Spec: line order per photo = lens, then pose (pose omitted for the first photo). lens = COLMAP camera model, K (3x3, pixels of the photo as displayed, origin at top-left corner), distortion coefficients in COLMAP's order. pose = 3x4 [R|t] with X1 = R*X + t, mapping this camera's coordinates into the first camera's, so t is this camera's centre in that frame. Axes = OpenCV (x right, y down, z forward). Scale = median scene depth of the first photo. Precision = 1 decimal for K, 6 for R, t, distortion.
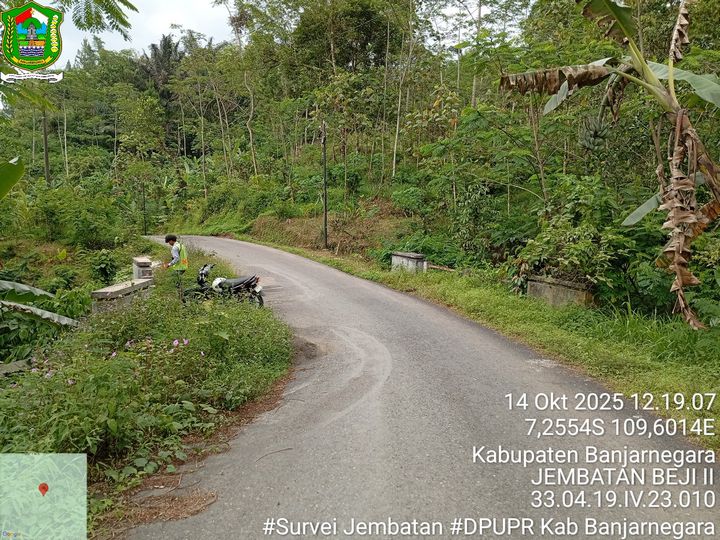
lens RADIAL K [[542.4, 0, 358.4], [0, 542.4, 282.4], [0, 0, 1]] dist [0.078663, -0.169507]
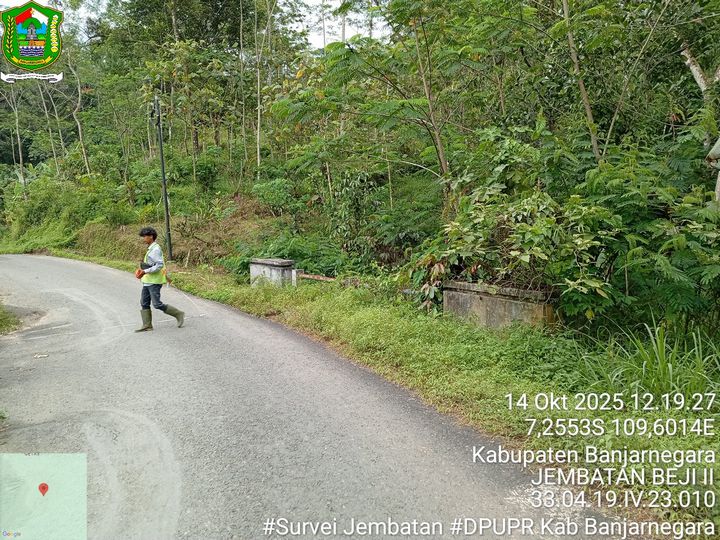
lens RADIAL K [[546.9, 0, 360.0], [0, 546.9, 270.0], [0, 0, 1]] dist [0.078142, -0.164374]
pose [[0.975077, -0.065894, 0.211856, 0.045321], [0.073231, 0.996950, -0.026965, -0.009882], [-0.209433, 0.041808, 0.976929, 0.226223]]
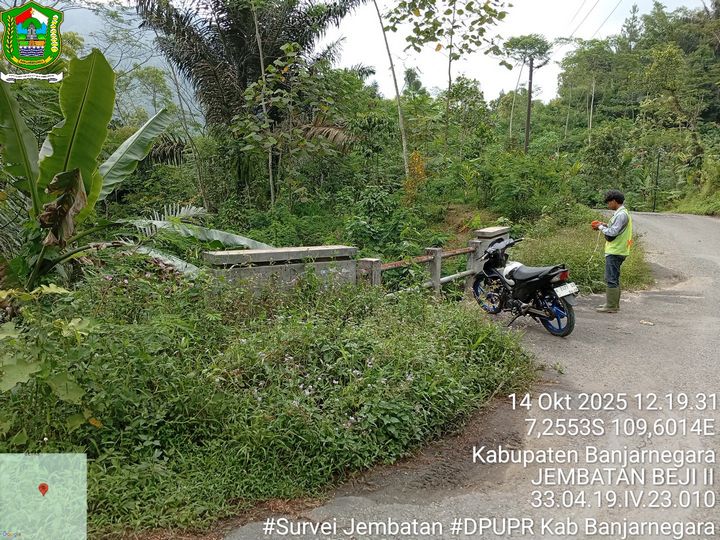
lens RADIAL K [[546.9, 0, 360.0], [0, 546.9, 270.0], [0, 0, 1]] dist [0.078142, -0.164374]
pose [[0.606095, 0.132025, -0.784358, 0.066909], [-0.122430, 0.989861, 0.072011, -0.013058], [0.785913, 0.052384, 0.616114, 0.288597]]
